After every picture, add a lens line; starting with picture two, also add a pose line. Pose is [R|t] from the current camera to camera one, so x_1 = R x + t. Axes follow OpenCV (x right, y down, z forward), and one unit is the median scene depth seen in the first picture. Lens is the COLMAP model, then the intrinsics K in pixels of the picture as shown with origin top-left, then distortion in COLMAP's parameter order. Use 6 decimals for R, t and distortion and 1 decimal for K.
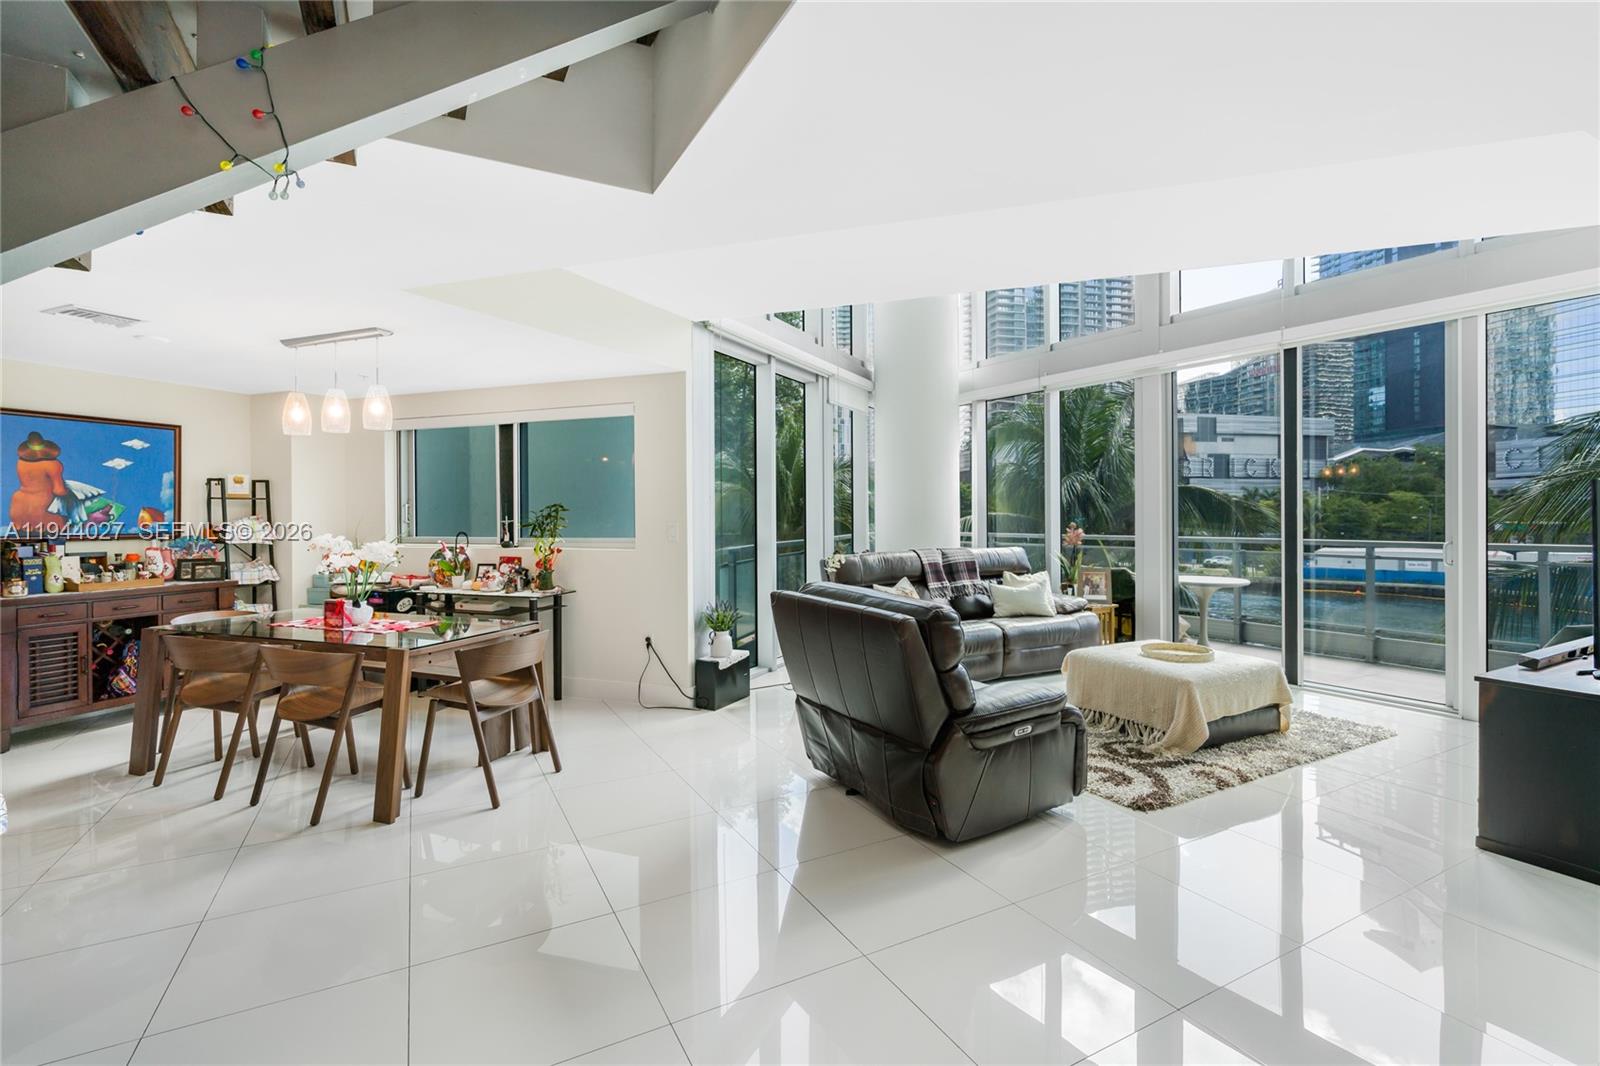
lens RADIAL K [[712.6, 0, 810.3], [0, 712.6, 513.2], [0, 0, 1]] dist [-0.010384, 0.004600]
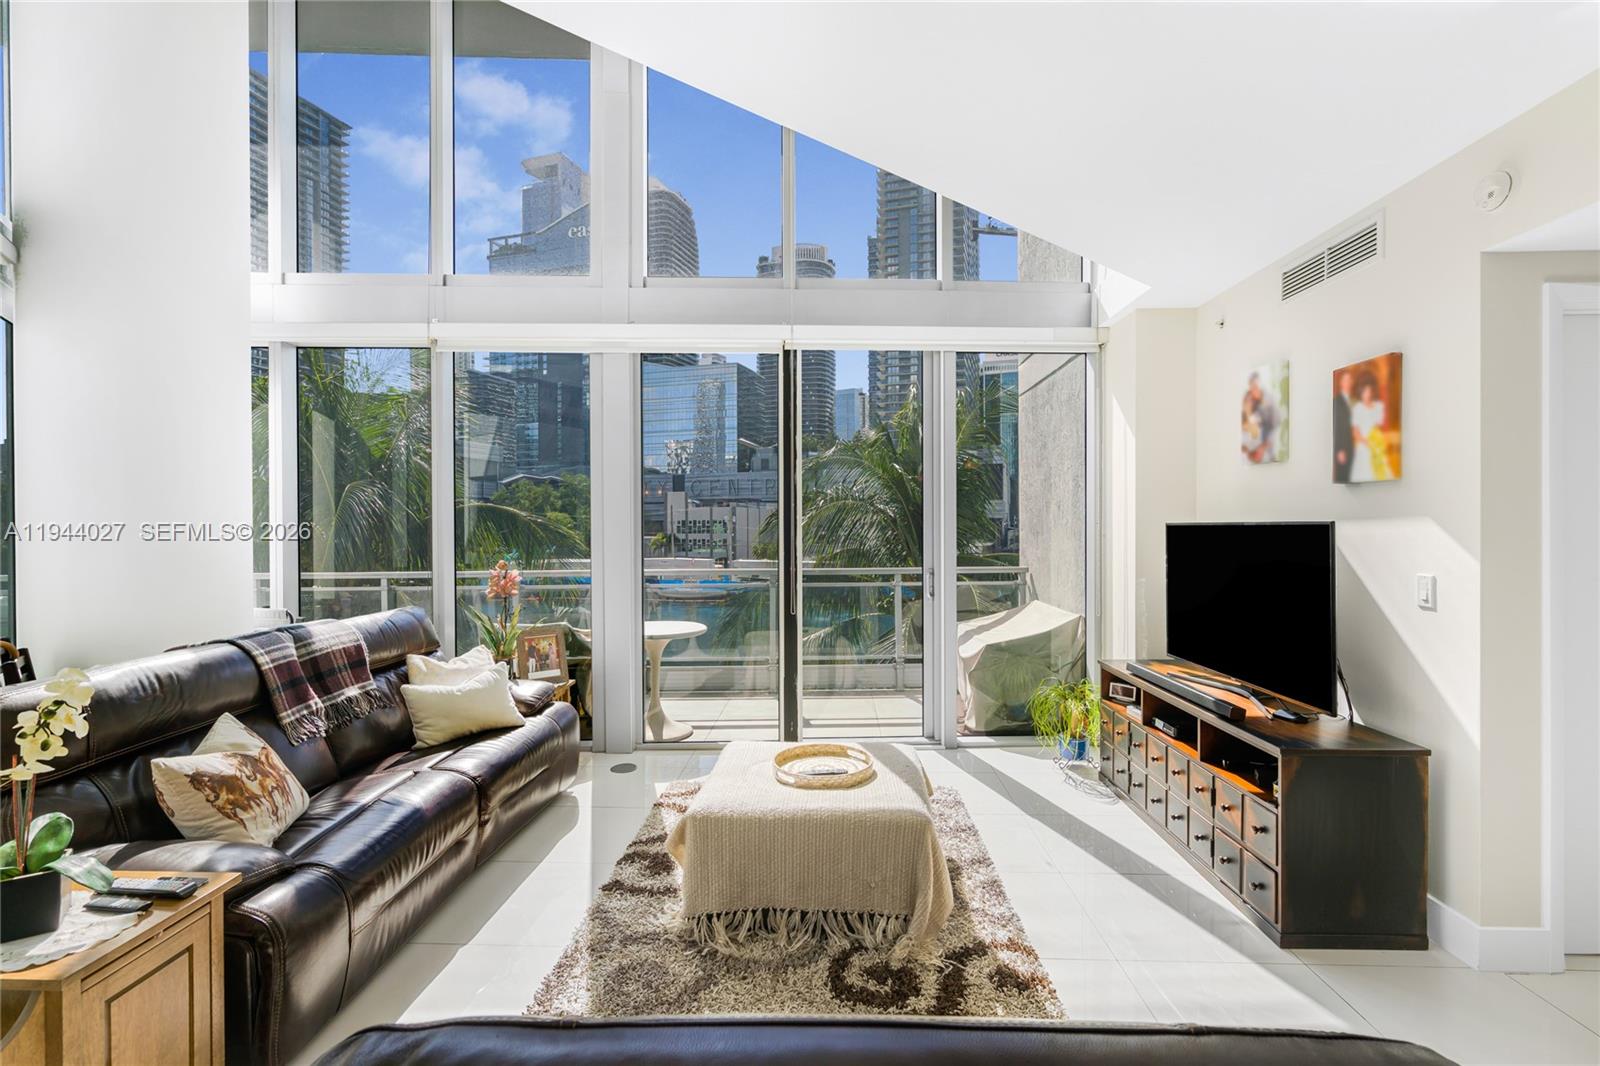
lens RADIAL K [[712.6, 0, 788.2], [0, 712.6, 530.7], [0, 0, 1]] dist [-0.010384, 0.004600]
pose [[0.518865, -0.001506, 0.854855, -0.052224], [-0.000307, 0.999998, 0.001948, -0.018031], [-0.854856, -0.001273, 0.518863, 0.552924]]
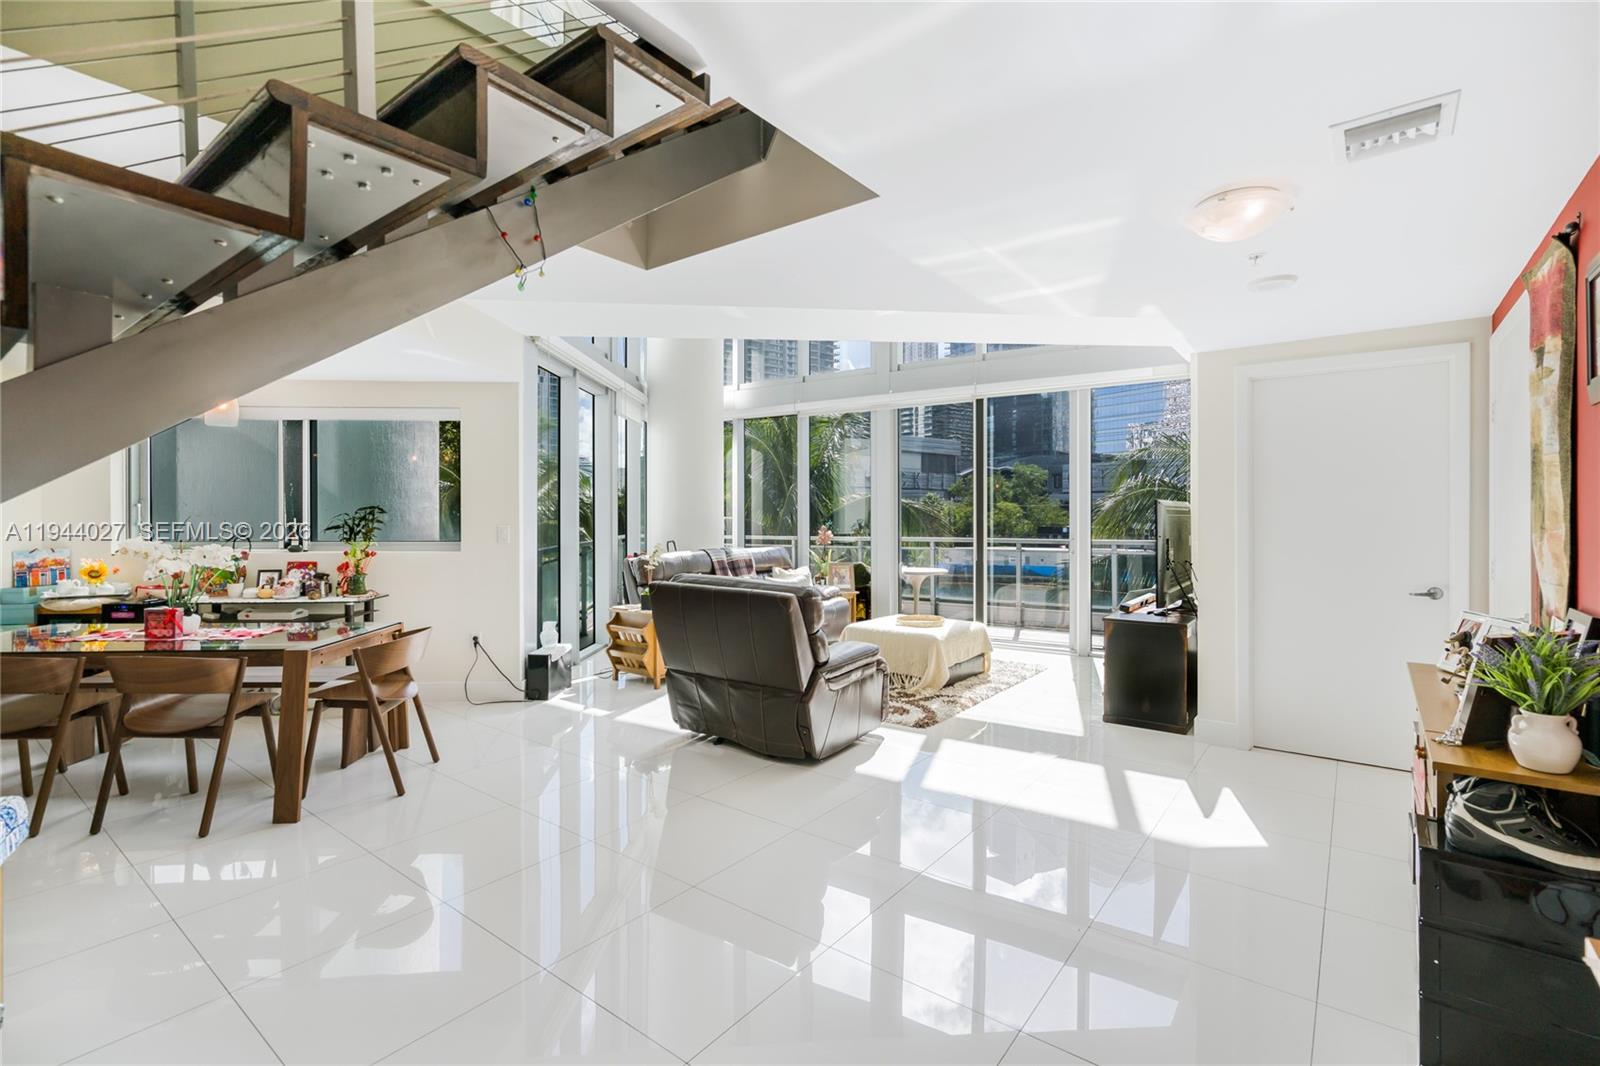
lens RADIAL K [[712.6, 0, 795.8], [0, 712.6, 510.7], [0, 0, 1]] dist [-0.010384, 0.004600]
pose [[0.917022, 0.008643, 0.398743, -0.198681], [-0.004734, 0.999931, -0.010787, 0.000641], [-0.398809, 0.008005, 0.916999, -0.122945]]
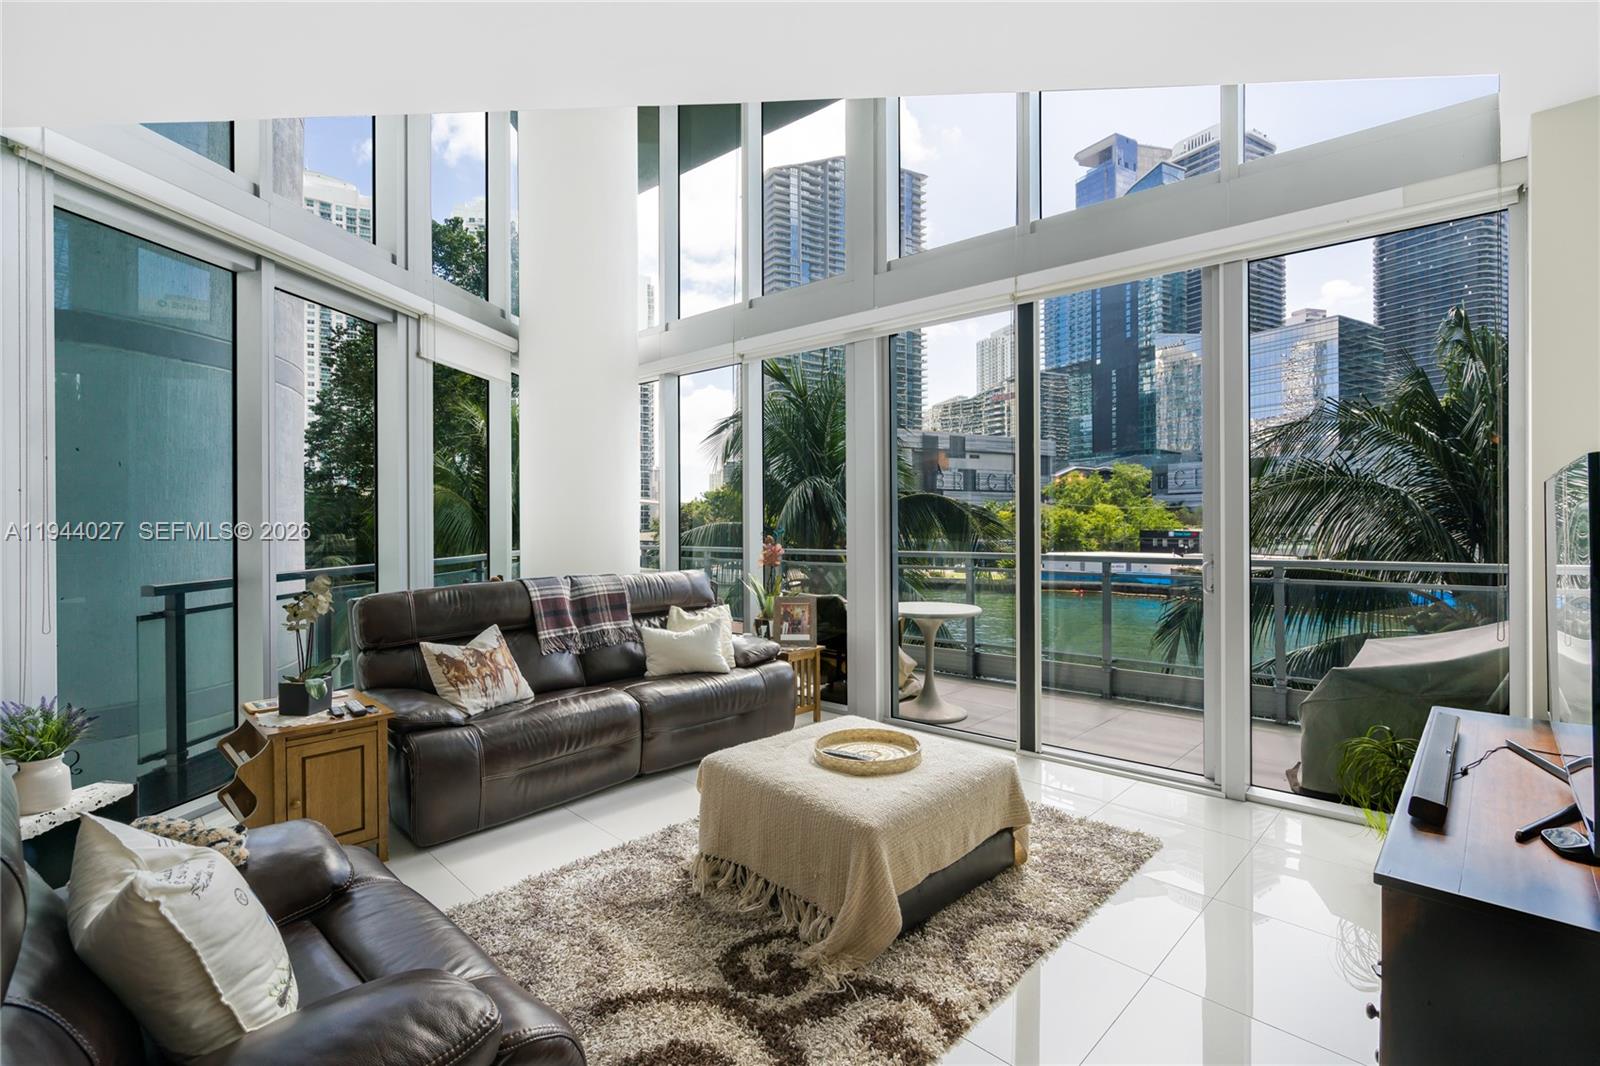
lens RADIAL K [[712.6, 0, 808.3], [0, 712.6, 517.9], [0, 0, 1]] dist [-0.010384, 0.004600]
pose [[0.954845, 0.001726, 0.297099, 0.228502], [0.000165, 0.999980, -0.006342, -0.000667], [-0.297104, 0.006105, 0.954826, 0.343732]]
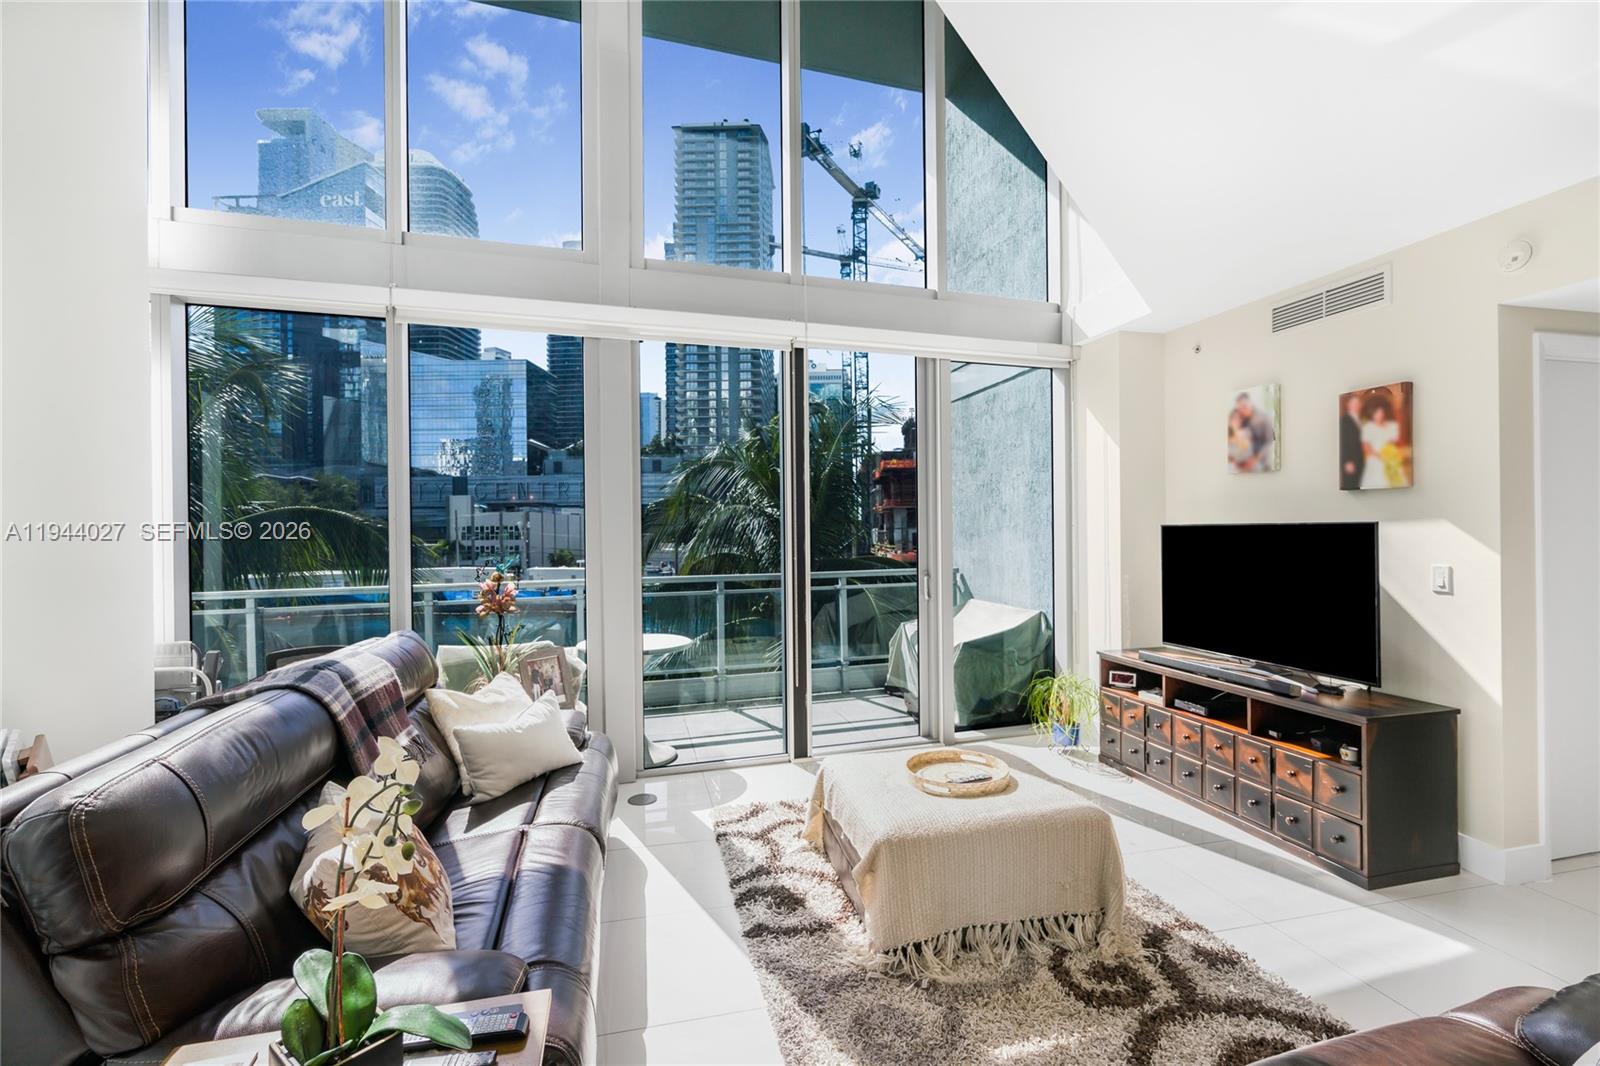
lens RADIAL K [[712.6, 0, 781.8], [0, 712.6, 529.7], [0, 0, 1]] dist [-0.010384, 0.004600]
pose [[0.262837, 0.003603, 0.964833, -0.120852], [0.007174, 0.999958, -0.005688, -0.017283], [-0.964814, 0.008417, 0.262800, 0.791783]]
